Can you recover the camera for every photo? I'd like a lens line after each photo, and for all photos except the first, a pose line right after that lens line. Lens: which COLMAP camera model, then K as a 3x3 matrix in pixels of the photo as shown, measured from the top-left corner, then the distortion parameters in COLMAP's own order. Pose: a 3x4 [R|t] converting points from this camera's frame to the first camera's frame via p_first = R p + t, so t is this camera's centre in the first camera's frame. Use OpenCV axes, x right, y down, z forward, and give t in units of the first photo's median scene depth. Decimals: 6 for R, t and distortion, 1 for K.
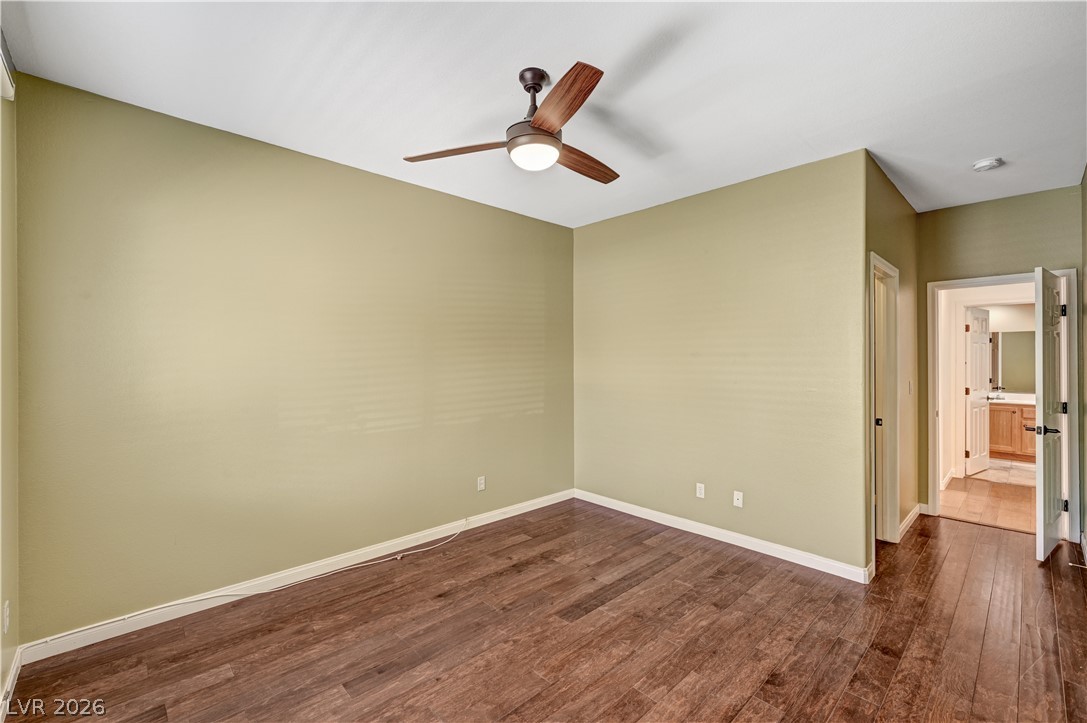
lens RADIAL K [[471.4, 0, 541.4], [0, 471.4, 359.4], [0, 0, 1]] dist [-0.003227, -0.000655]
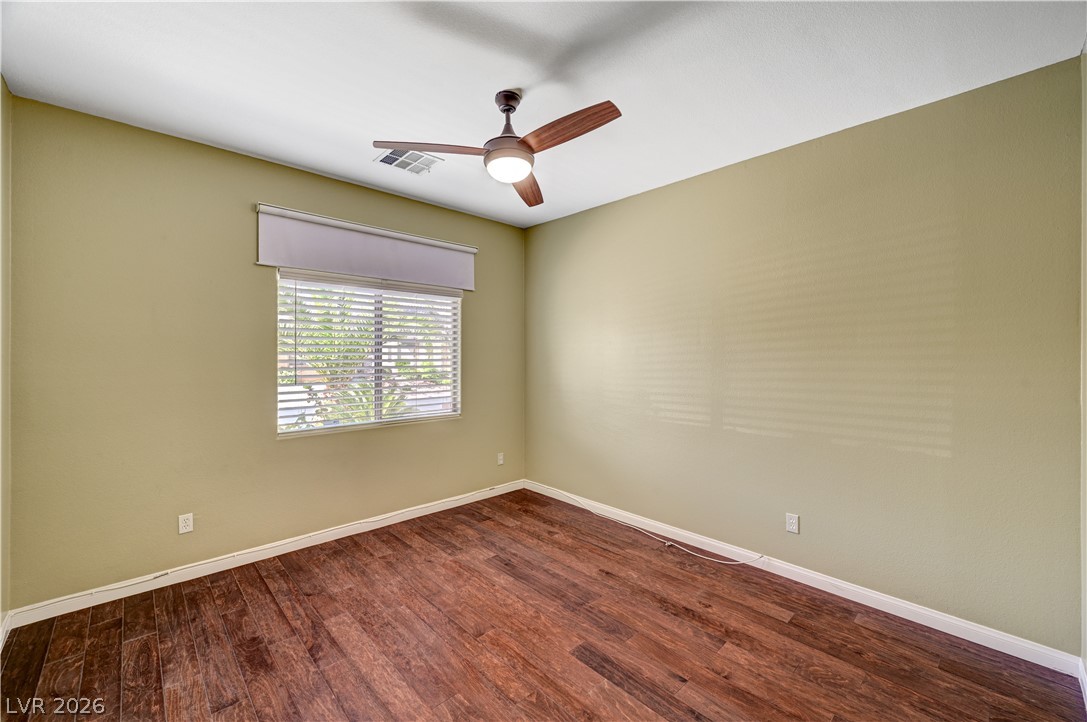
lens RADIAL K [[437.2, 0, 541.1], [0, 437.2, 356.5], [0, 0, 1]] dist [-0.000603, 0.000010]
pose [[-0.008782, 0.007677, -0.999932, 0.772092], [-0.004618, 0.999960, 0.007717, -0.003886], [0.999951, 0.004685, -0.008747, 0.834405]]
